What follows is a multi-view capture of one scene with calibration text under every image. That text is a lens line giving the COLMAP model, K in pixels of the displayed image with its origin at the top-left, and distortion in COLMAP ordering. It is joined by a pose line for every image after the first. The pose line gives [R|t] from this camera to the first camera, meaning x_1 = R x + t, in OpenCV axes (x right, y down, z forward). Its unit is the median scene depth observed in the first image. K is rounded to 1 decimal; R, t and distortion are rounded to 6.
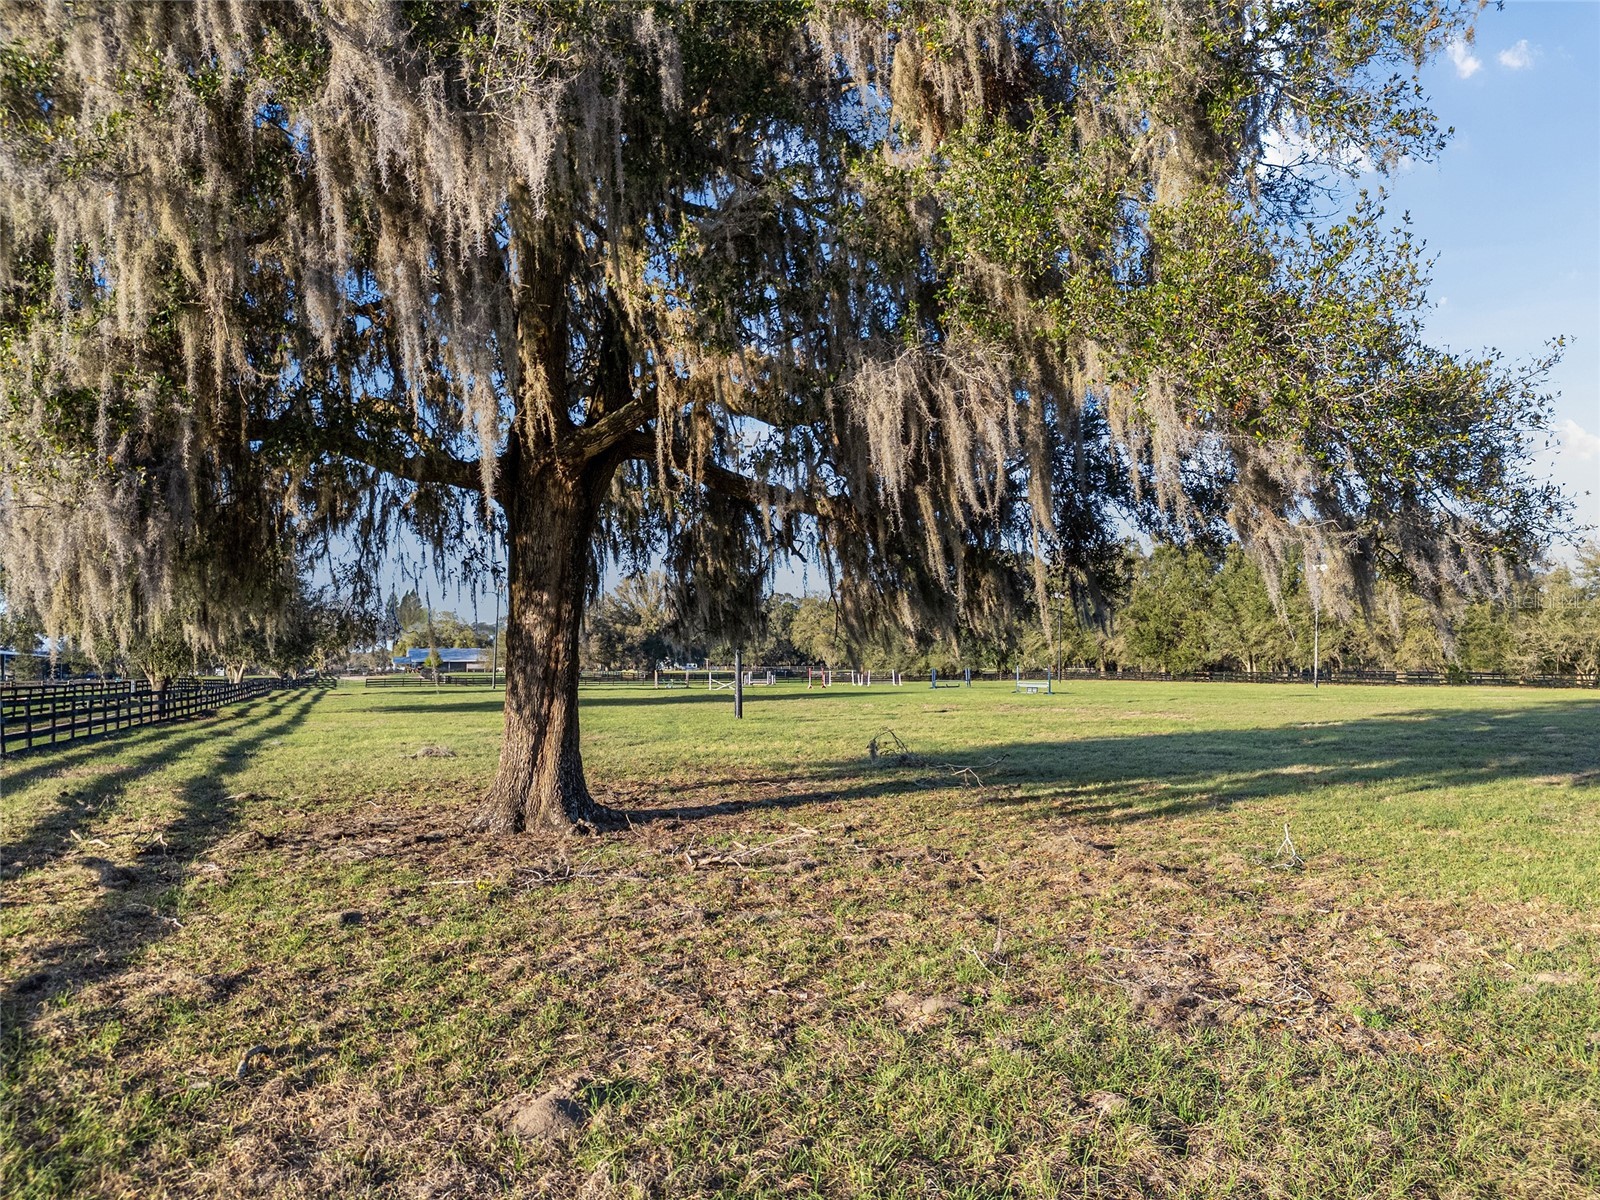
lens RADIAL K [[1165.3, 0, 800.6], [0, 1165.3, 613.9], [0, 0, 1]] dist [0.075912, -0.078743]
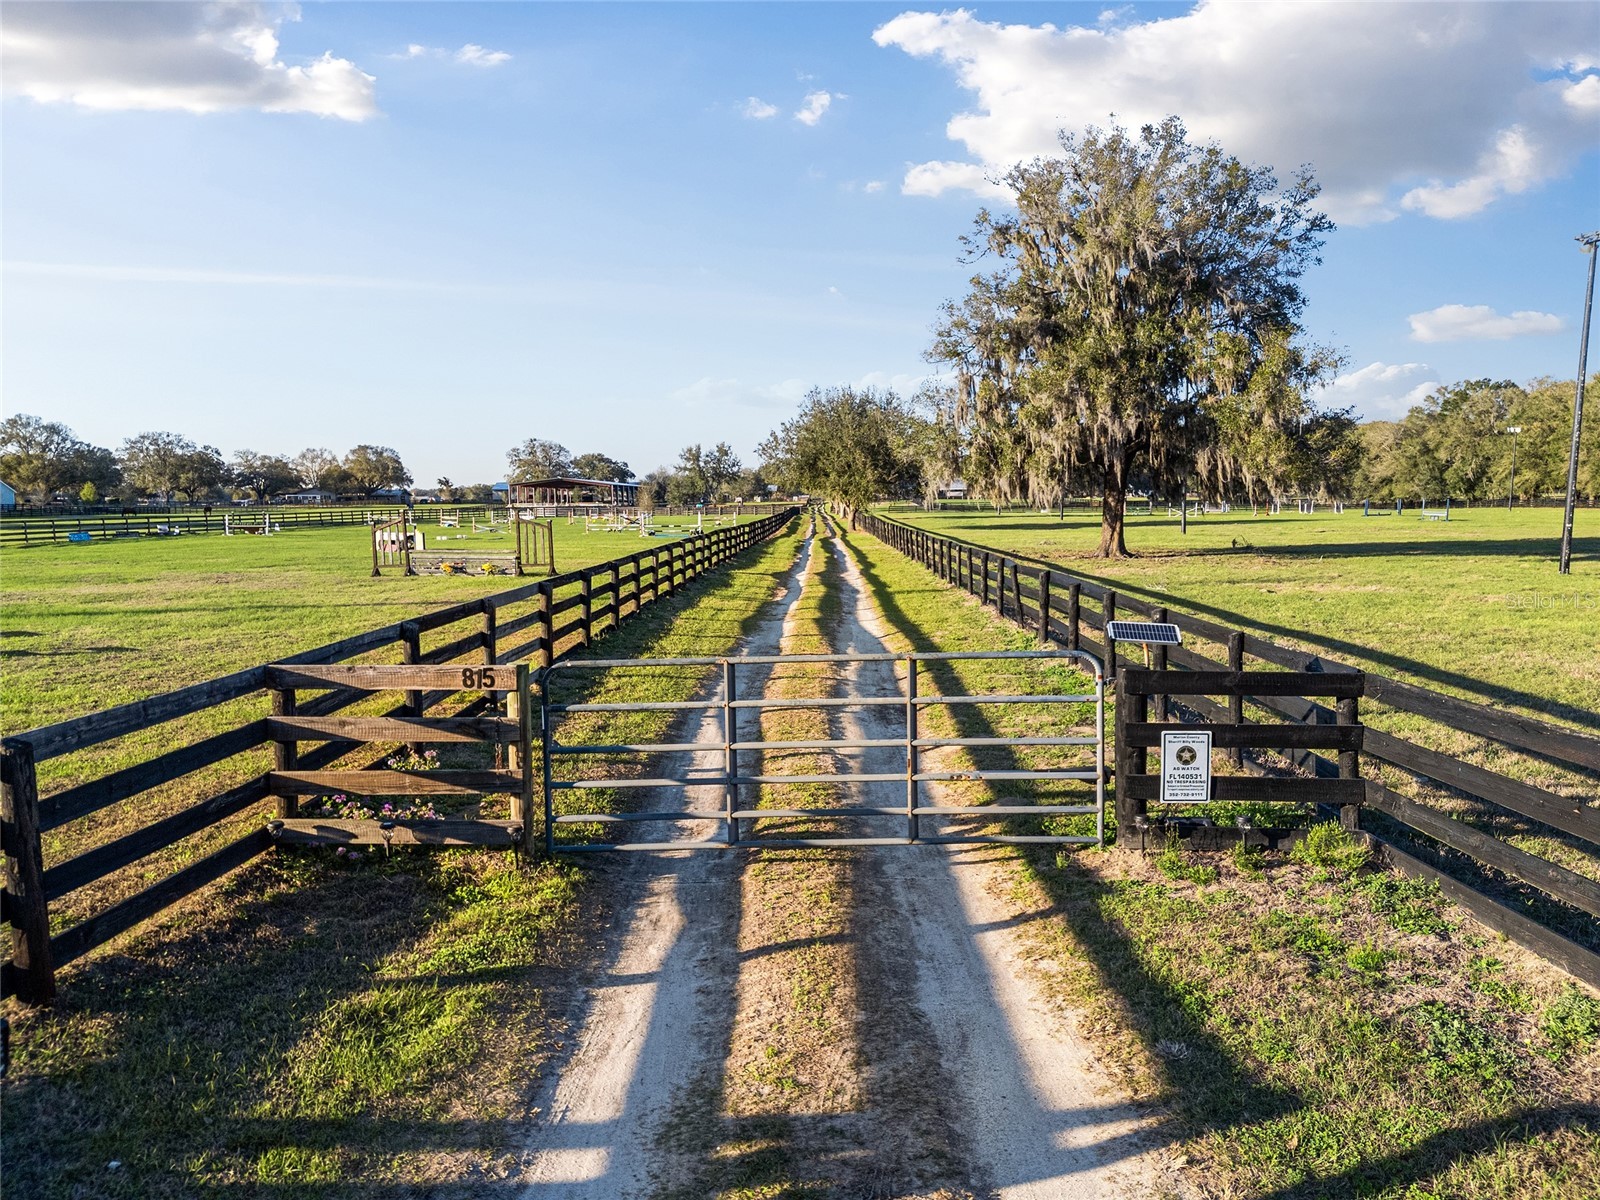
lens RADIAL K [[1165.3, 0, 800.6], [0, 1165.3, 613.9], [0, 0, 1]] dist [0.075912, -0.078743]
pose [[0.927173, 0.038426, -0.372659, 0.232345], [0.017777, 0.989093, 0.146217, -0.187286], [0.374213, -0.142193, 0.916377, -2.627555]]
